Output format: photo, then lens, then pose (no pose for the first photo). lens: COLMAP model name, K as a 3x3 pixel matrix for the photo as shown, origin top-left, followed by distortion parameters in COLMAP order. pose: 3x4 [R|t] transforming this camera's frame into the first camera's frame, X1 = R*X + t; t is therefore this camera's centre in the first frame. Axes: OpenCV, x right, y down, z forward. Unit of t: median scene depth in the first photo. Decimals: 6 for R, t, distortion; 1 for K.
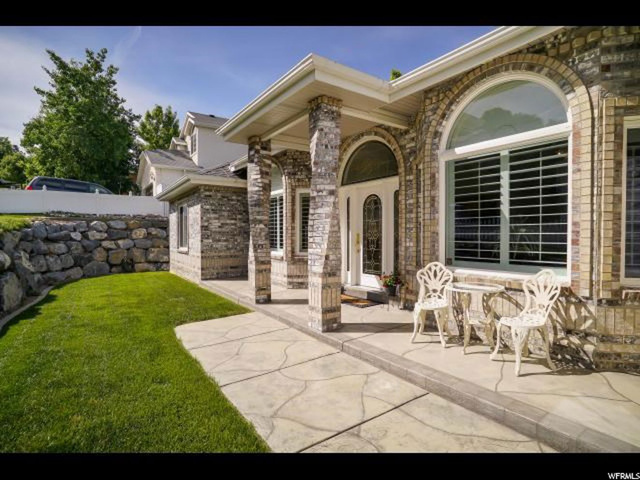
lens RADIAL K [[326.5, 0, 321.9], [0, 326.5, 239.6], [0, 0, 1]] dist [-0.047358, 0.009145]
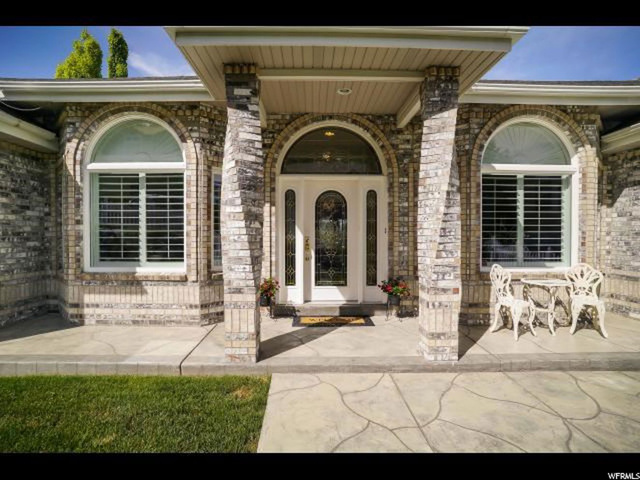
lens RADIAL K [[326.5, 0, 319.0], [0, 326.5, 239.9], [0, 0, 1]] dist [-0.047358, 0.009145]
pose [[0.566813, -0.010816, 0.823776, -0.678200], [0.010219, 0.999929, 0.006098, -0.020310], [-0.823783, 0.004962, 0.566883, 0.663694]]
